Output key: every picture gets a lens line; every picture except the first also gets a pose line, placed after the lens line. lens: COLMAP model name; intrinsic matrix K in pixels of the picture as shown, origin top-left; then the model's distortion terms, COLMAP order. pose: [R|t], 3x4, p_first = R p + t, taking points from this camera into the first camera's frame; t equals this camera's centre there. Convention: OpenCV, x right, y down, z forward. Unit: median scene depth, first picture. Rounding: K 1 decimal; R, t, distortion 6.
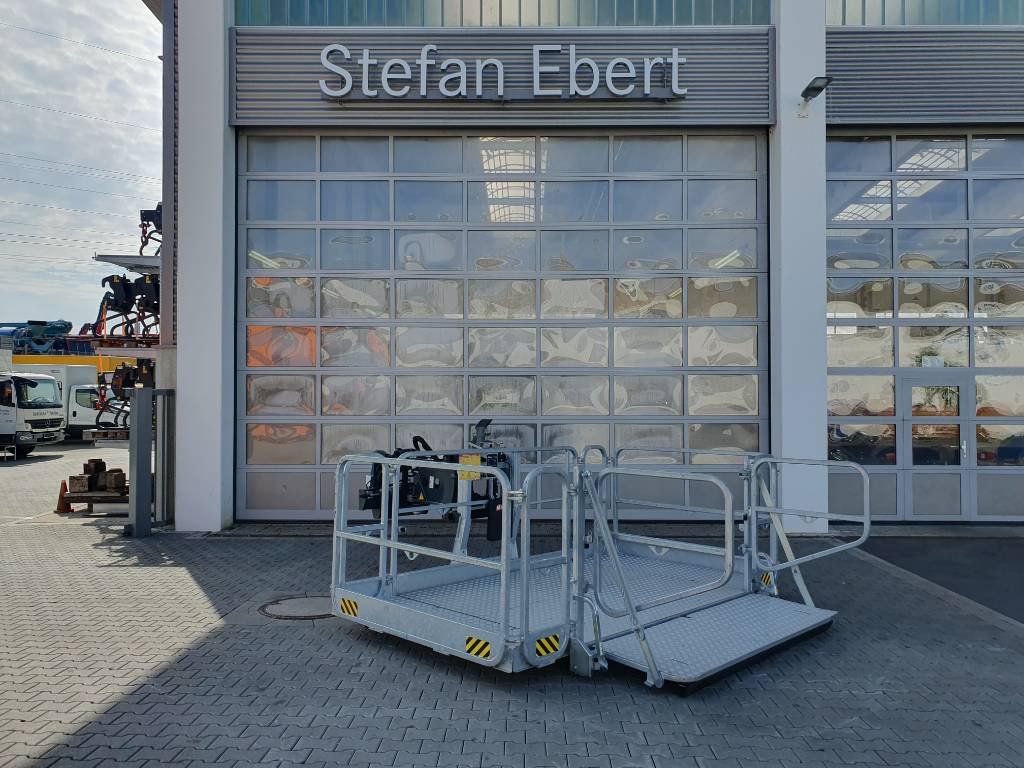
lens RADIAL K [[799.8, 0, 522.7], [0, 799.8, 388.9], [0, 0, 1]] dist [0.023818, -0.014162]
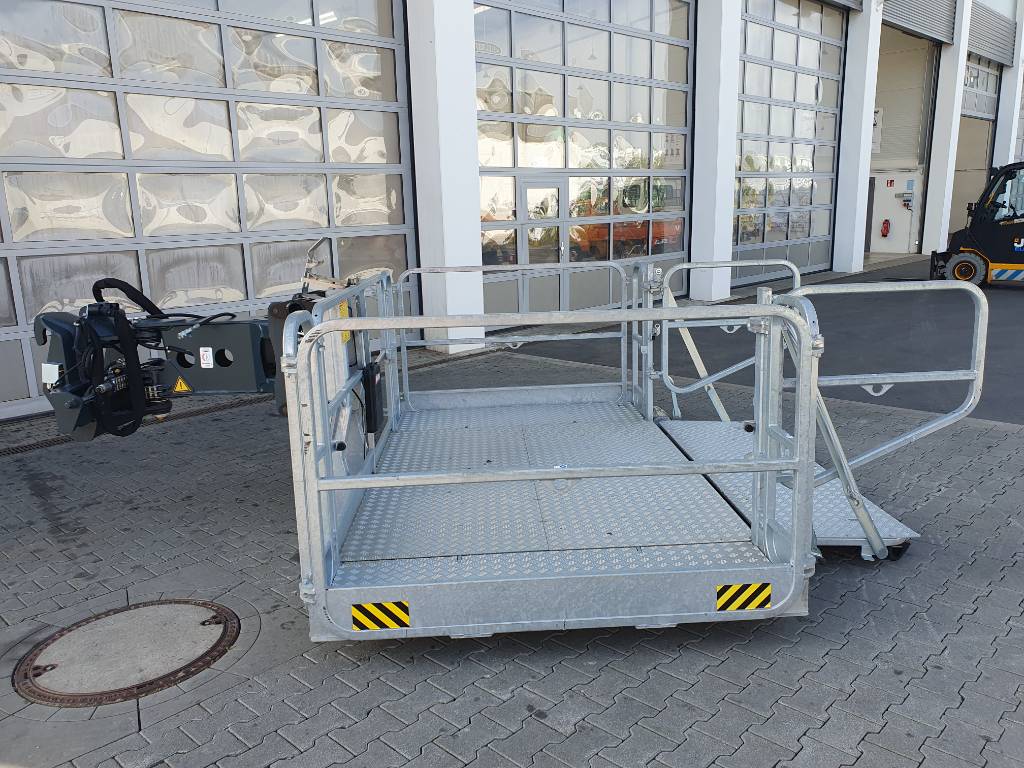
lens RADIAL K [[796.8, 0, 521.2], [0, 796.8, 382.8], [0, 0, 1]] dist [0.022997, 0.001560]
pose [[0.690382, -0.178768, 0.701010, -0.417521], [0.024047, 0.974123, 0.224734, 0.015771], [-0.723045, -0.138295, 0.676816, 0.533318]]
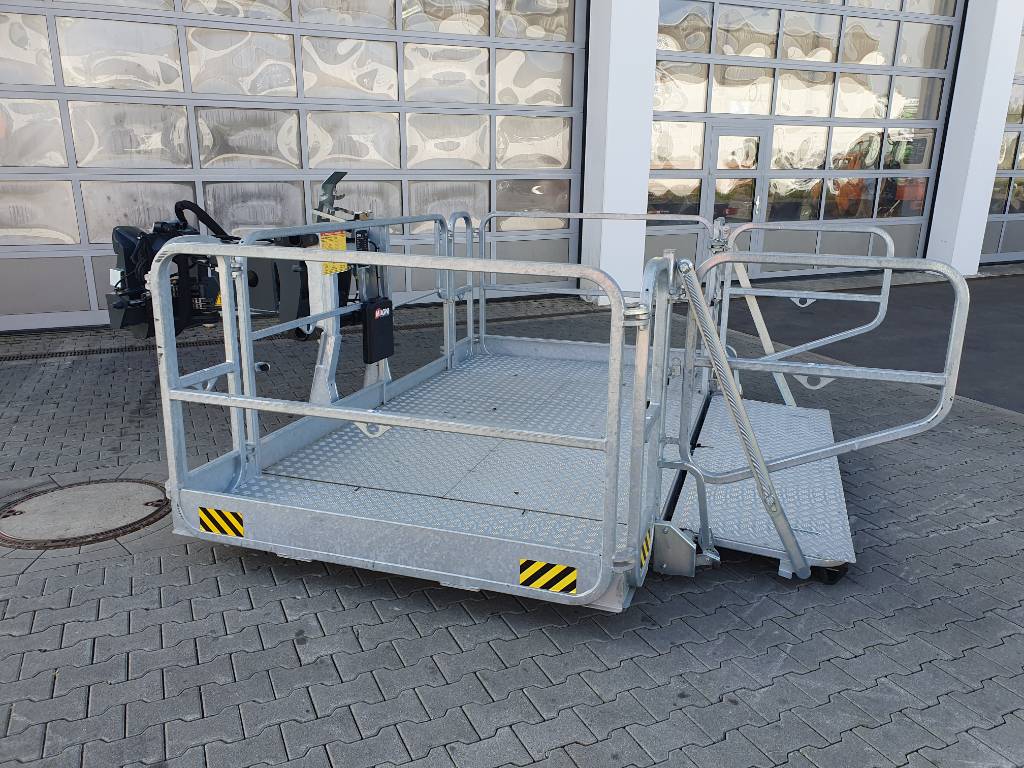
lens RADIAL K [[799.8, 0, 522.7], [0, 799.8, 388.9], [0, 0, 1]] dist [0.023818, -0.014162]
pose [[0.903224, -0.113486, 0.413894, -0.214055], [-0.011048, 0.957937, 0.286766, 0.022109], [-0.429028, -0.263587, 0.863978, 0.399933]]
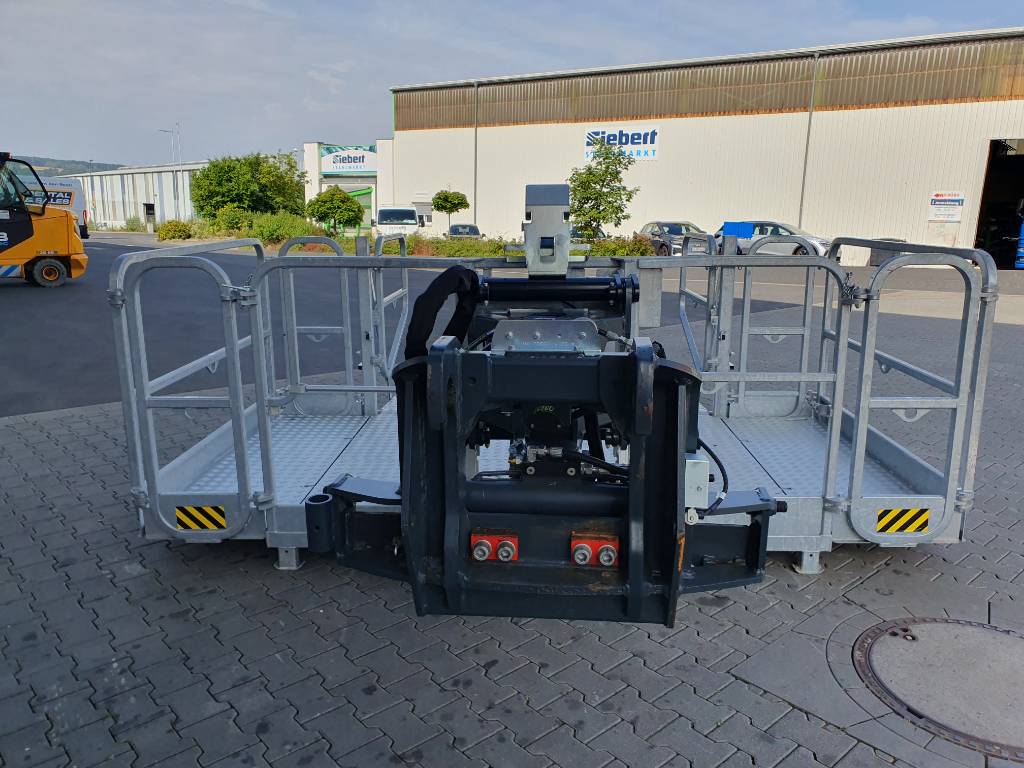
lens RADIAL K [[799.8, 0, 522.7], [0, 799.8, 388.9], [0, 0, 1]] dist [0.023818, -0.014162]
pose [[-0.666513, -0.181254, 0.723123, -0.374799], [-0.027553, 0.975320, 0.219072, 0.055459], [-0.744984, 0.126090, -0.655057, 1.418610]]
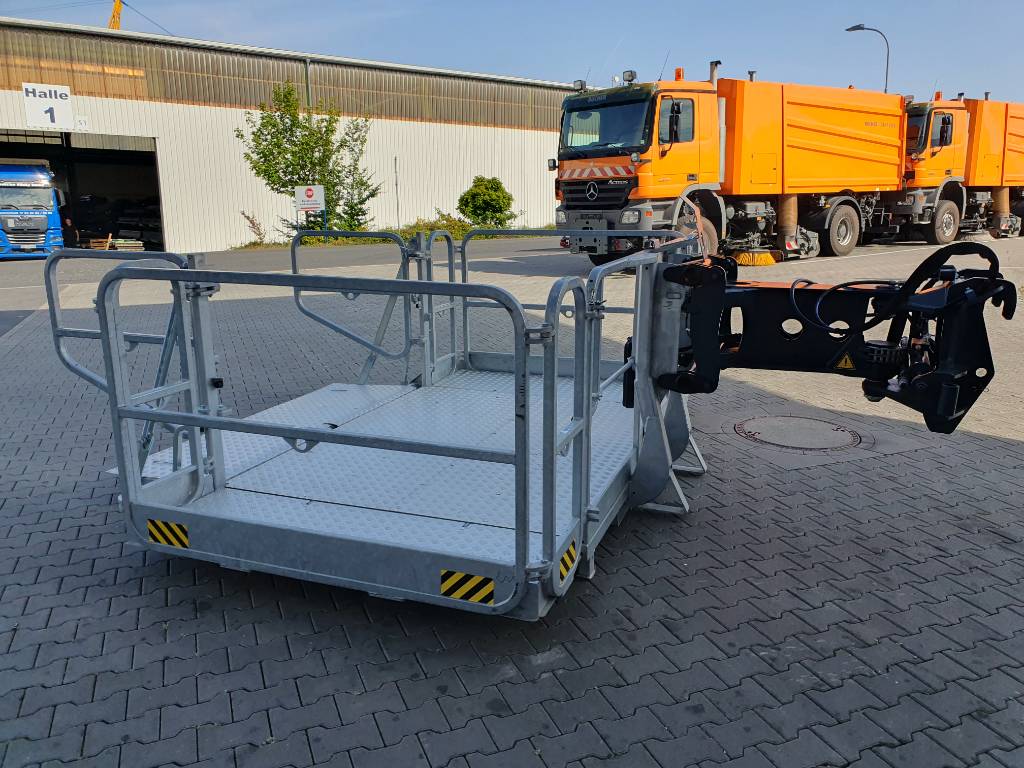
lens RADIAL K [[799.8, 0, 522.7], [0, 799.8, 388.9], [0, 0, 1]] dist [0.023818, -0.014162]
pose [[-0.920205, 0.080058, -0.383161, 0.299628], [-0.002875, 0.977453, 0.211135, 0.058531], [0.391425, 0.195389, -0.899227, 1.629621]]
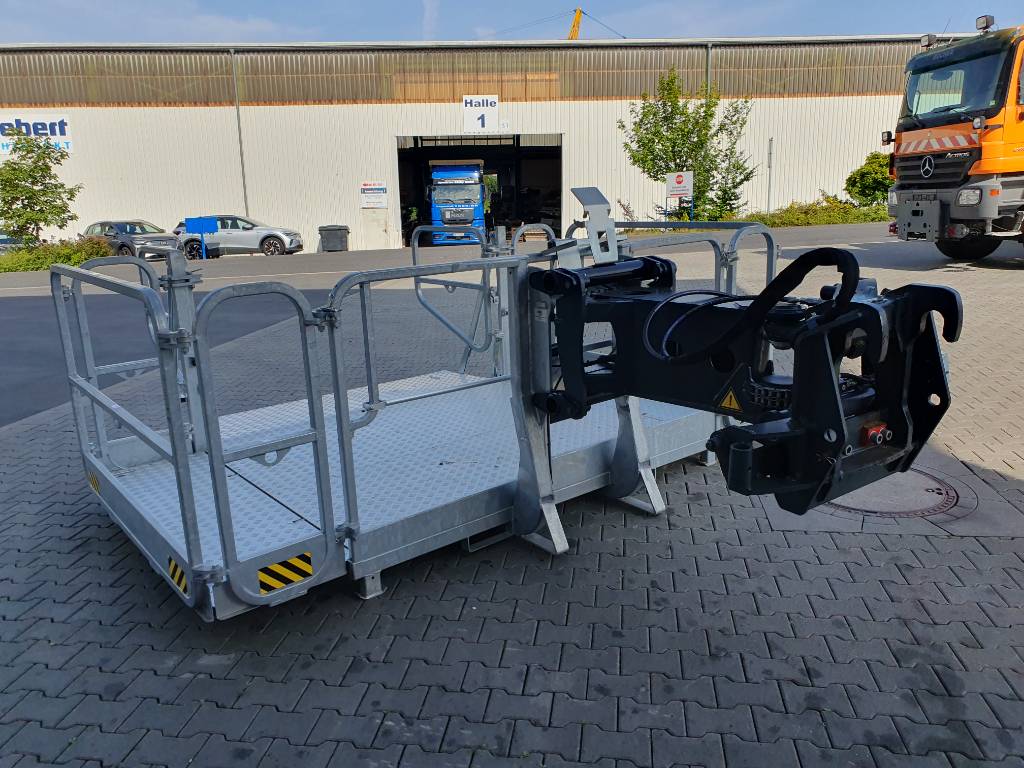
lens RADIAL K [[791.2, 0, 512.0], [0, 791.2, 384.0], [0, 0, 1]] dist [0.021878, -0.006767]
pose [[-0.990108, -0.011597, 0.139828, -0.075904], [0.019965, 0.974793, 0.222217, 0.051953], [-0.138880, 0.222810, -0.964919, 1.634940]]
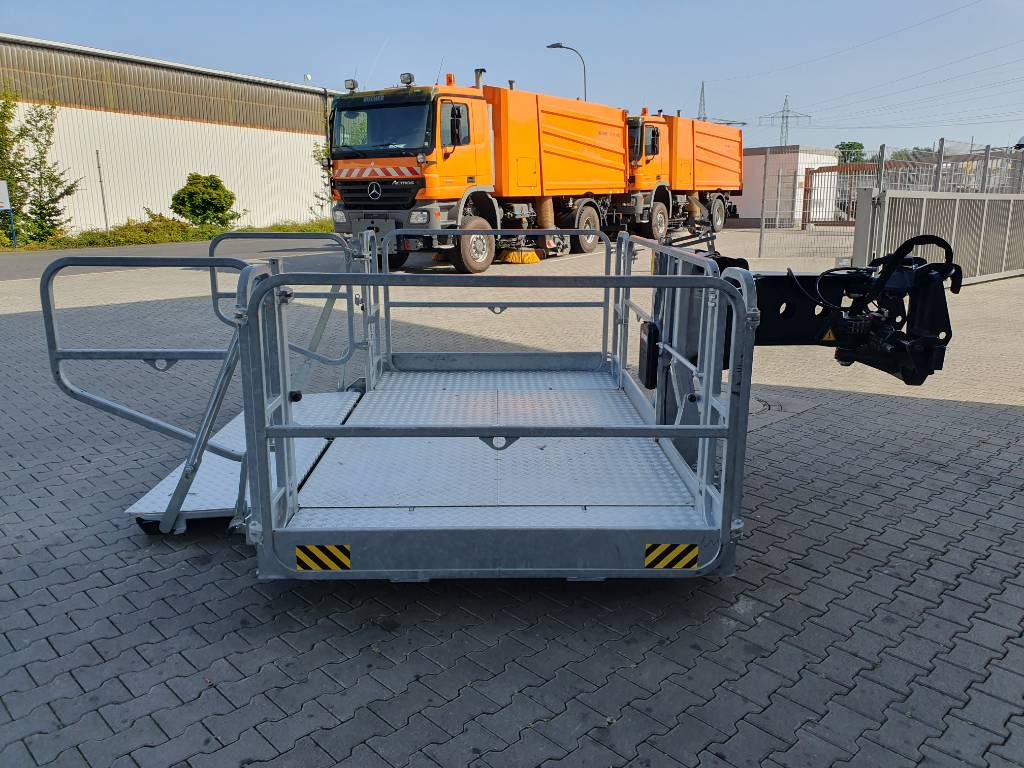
lens RADIAL K [[798.3, 0, 518.8], [0, 798.3, 382.1], [0, 0, 1]] dist [0.029426, -0.016428]
pose [[-0.711170, 0.143229, -0.688275, 0.540609], [0.000927, 0.979217, 0.202815, 0.059225], [0.703020, 0.143598, -0.696522, 1.500550]]
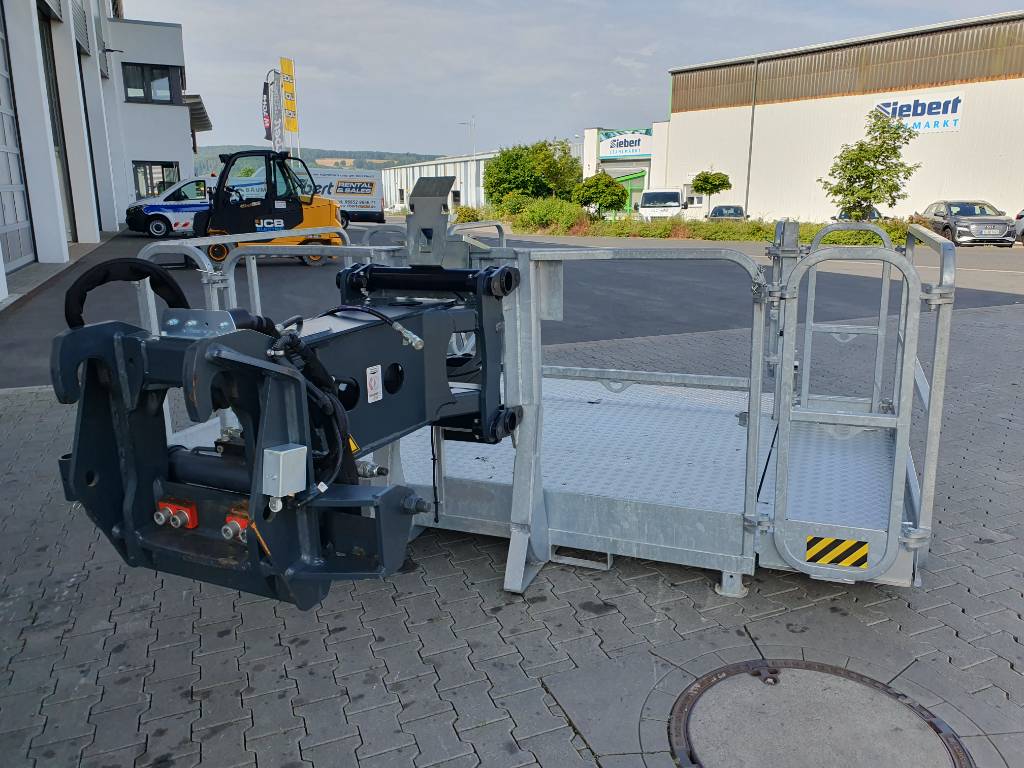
lens RADIAL K [[794.8, 0, 531.9], [0, 794.8, 387.5], [0, 0, 1]] dist [0.008589, 0.011770]
pose [[-0.375832, -0.231429, 0.897325, -0.490320], [-0.010088, 0.969278, 0.245761, 0.047000], [-0.926633, 0.083313, -0.366620, 1.231749]]
